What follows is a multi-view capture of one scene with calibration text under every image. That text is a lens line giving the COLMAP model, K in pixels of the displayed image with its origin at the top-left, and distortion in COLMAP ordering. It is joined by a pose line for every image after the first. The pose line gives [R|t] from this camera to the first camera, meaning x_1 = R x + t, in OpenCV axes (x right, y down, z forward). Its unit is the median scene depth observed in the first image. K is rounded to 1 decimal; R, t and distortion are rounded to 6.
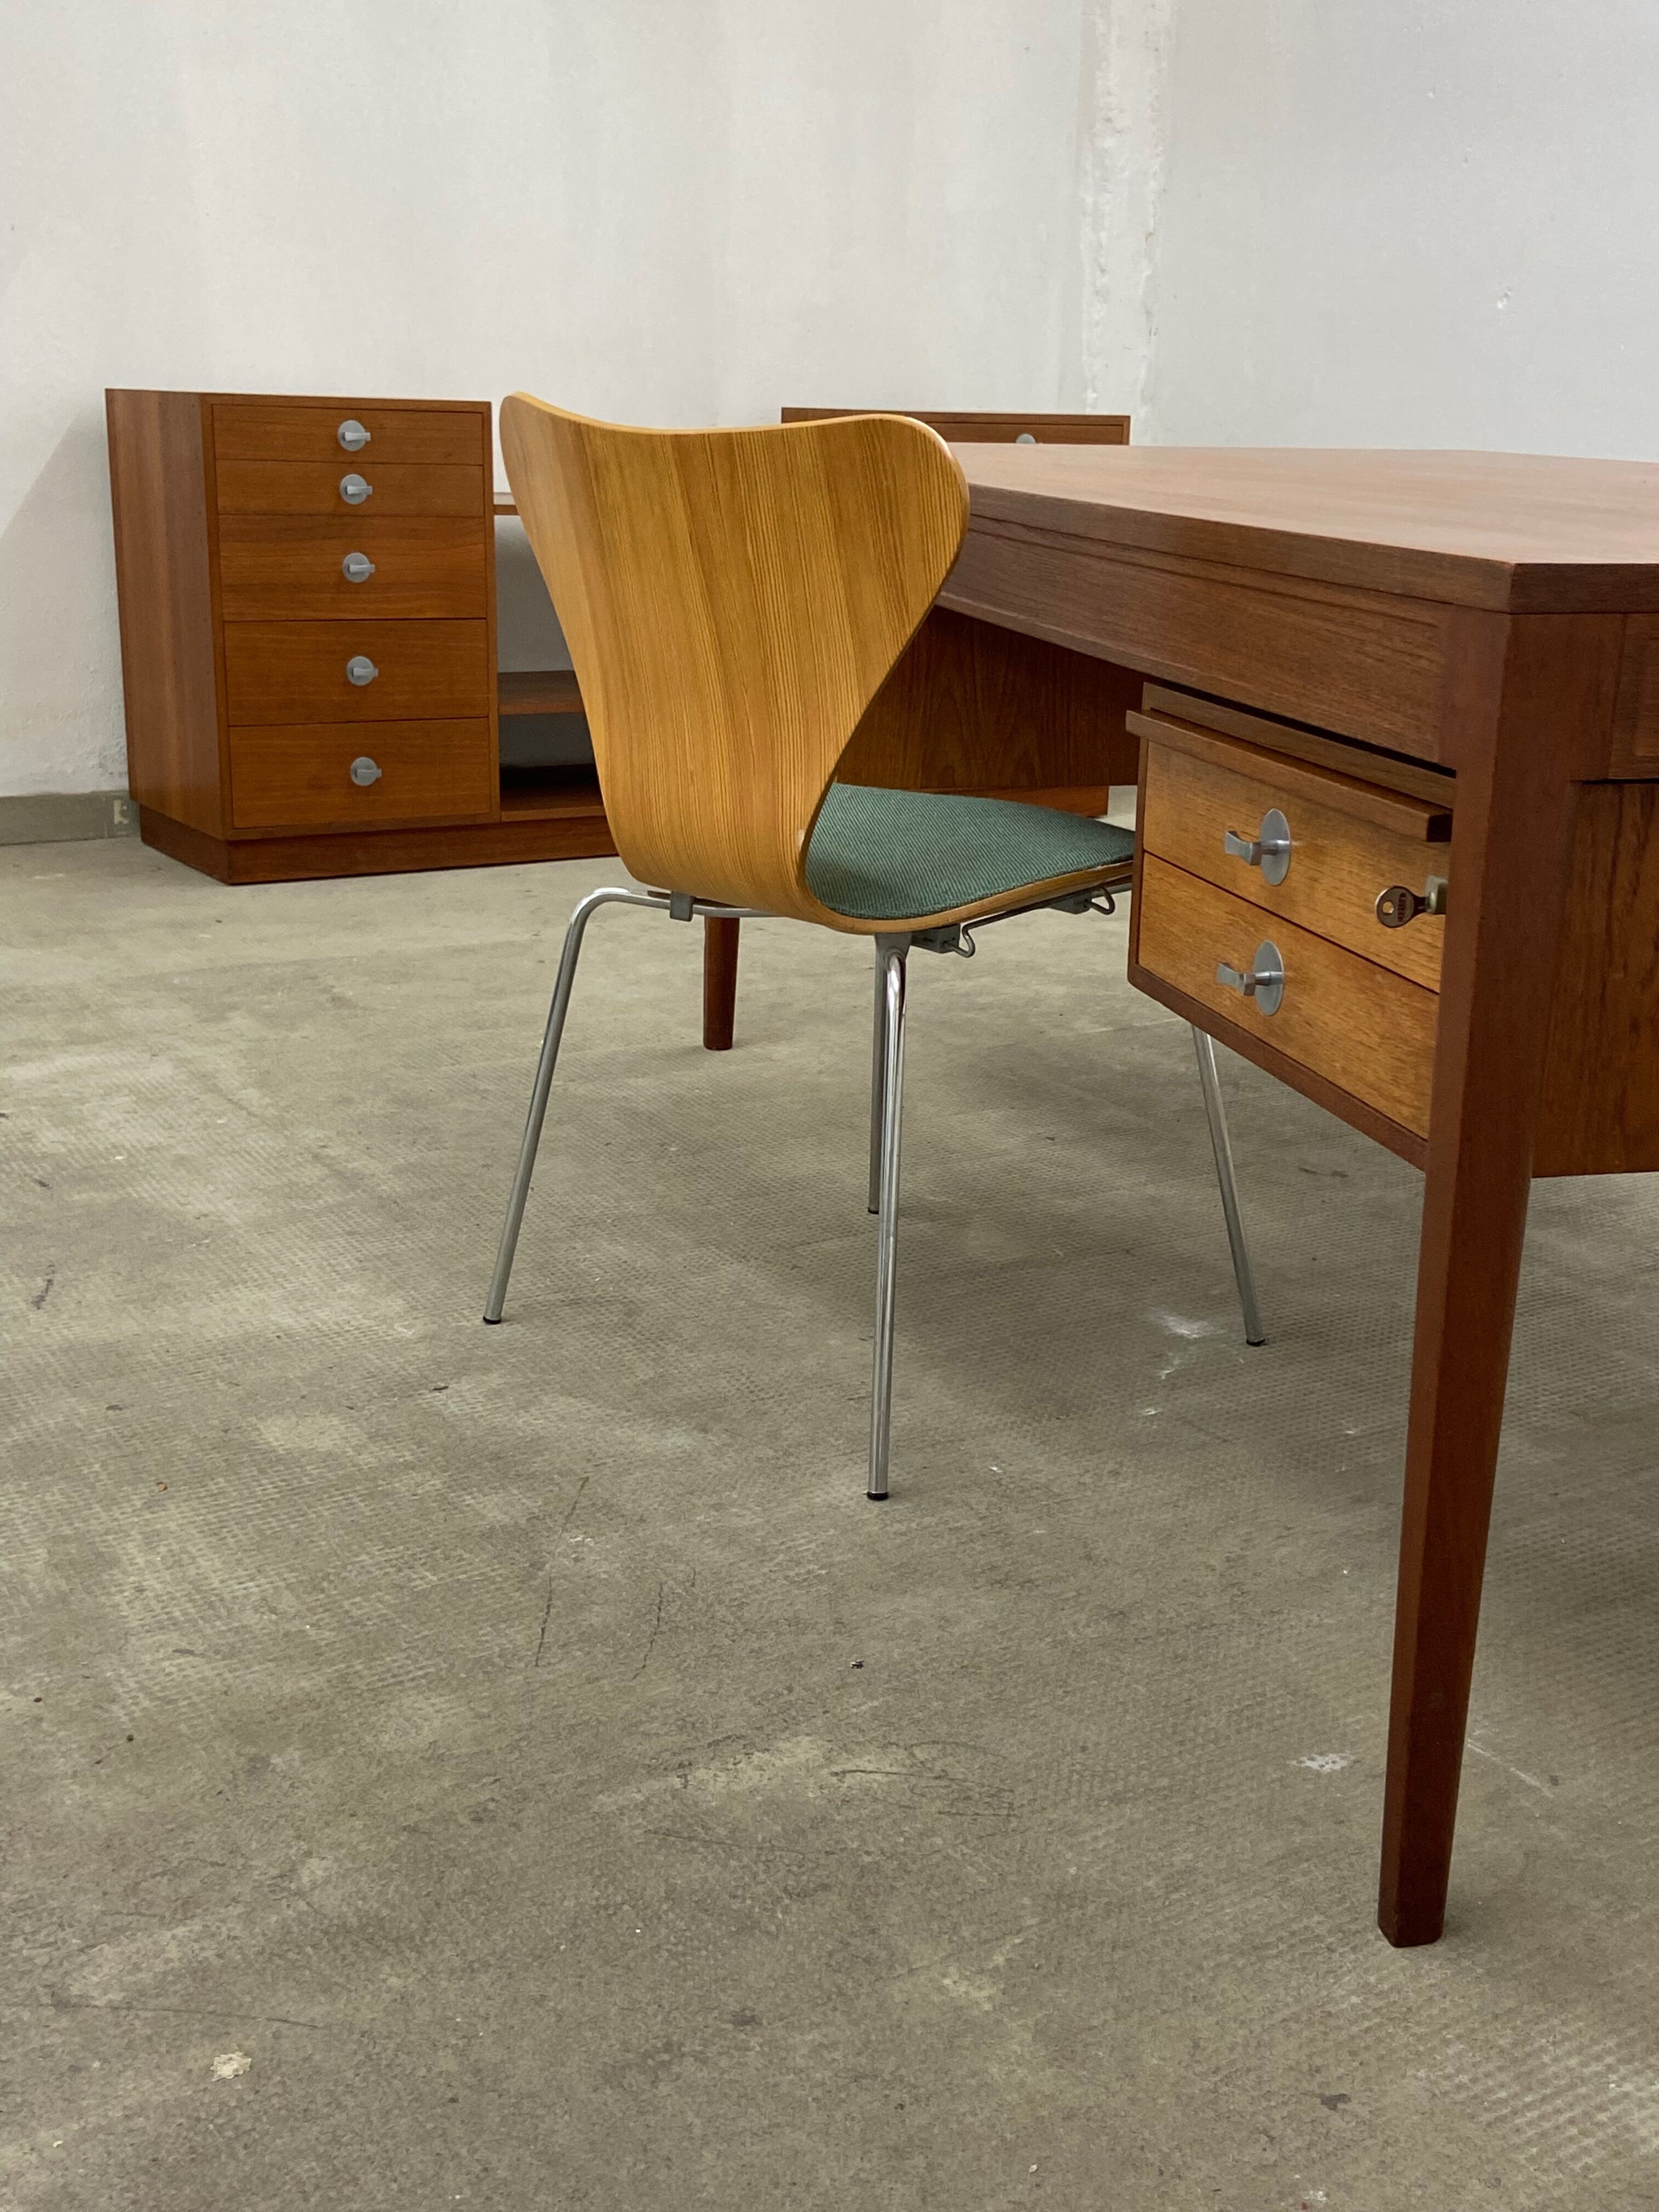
lens RADIAL K [[2578.1, 0, 832.0], [0, 2578.1, 1103.9], [0, 0, 1]] dist [0.097465, 0.000000]
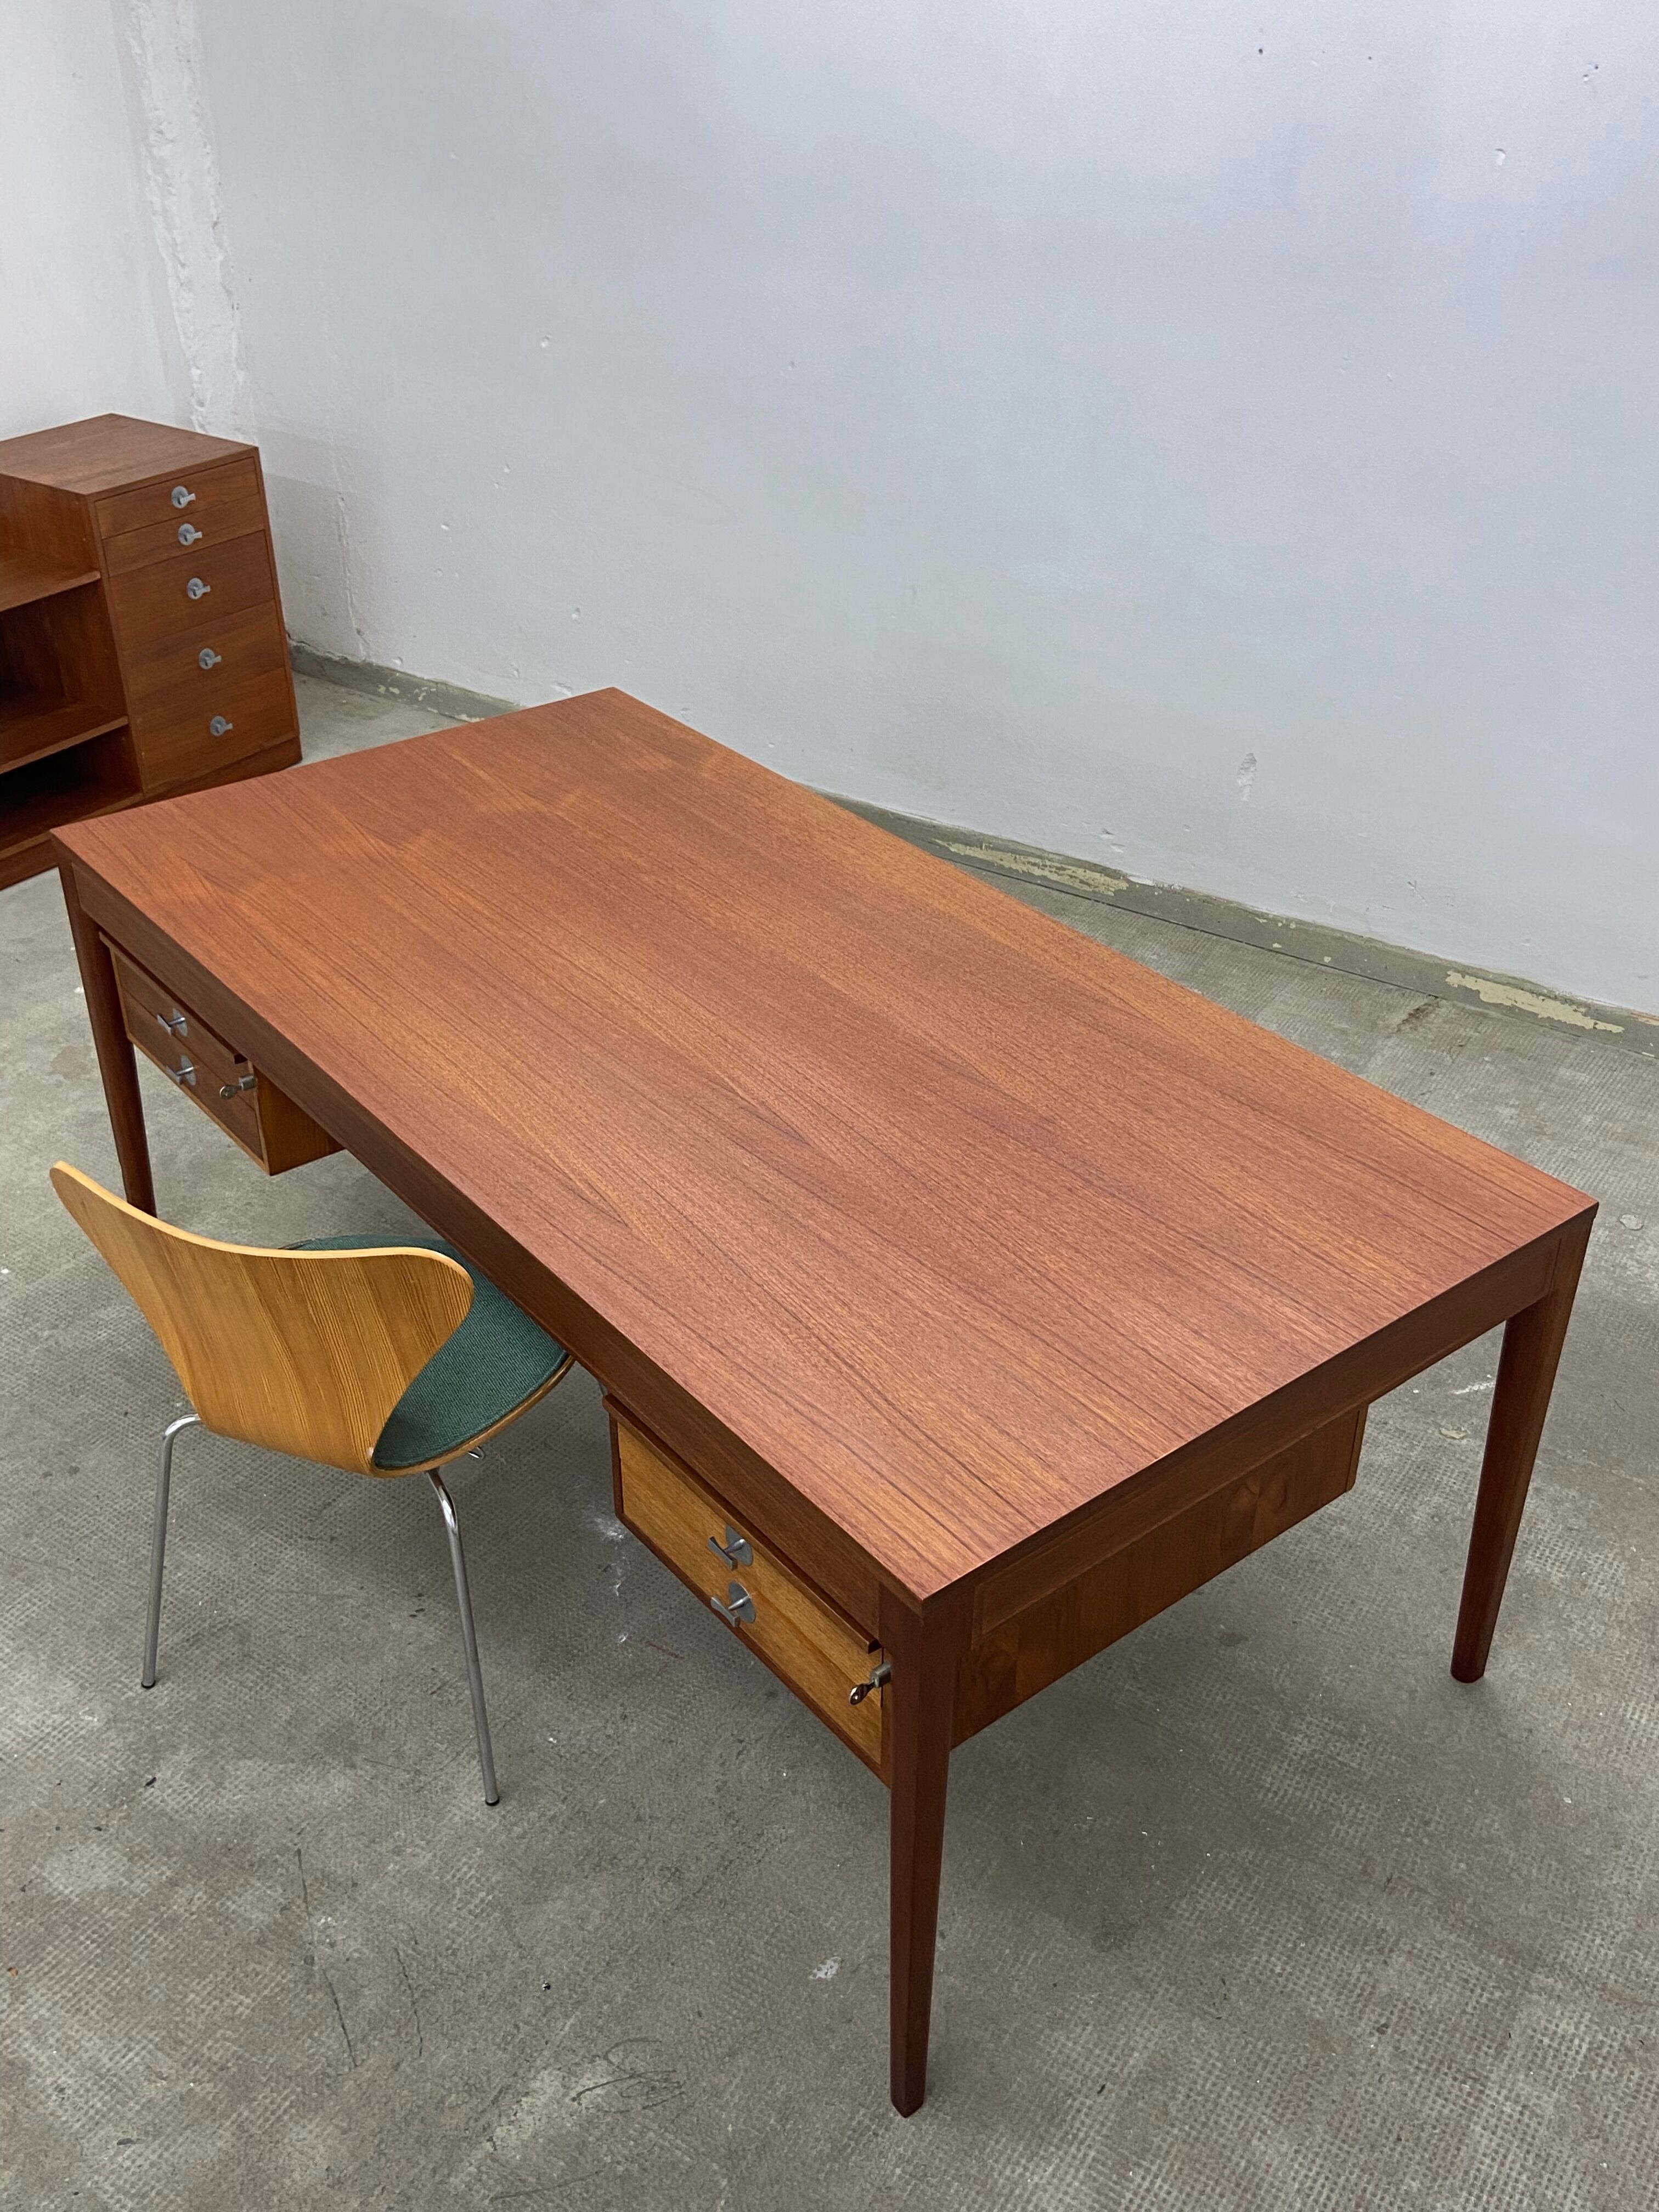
lens RADIAL K [[2165.5, 0, 827.7], [0, 2165.5, 1109.6], [0, 0, 1]] dist [0.061109, 0.000000]
pose [[0.910110, -0.235985, 0.340605, -0.141782], [0.128716, 0.942328, 0.308950, -0.597688], [-0.393869, -0.237337, 0.887997, -0.150116]]
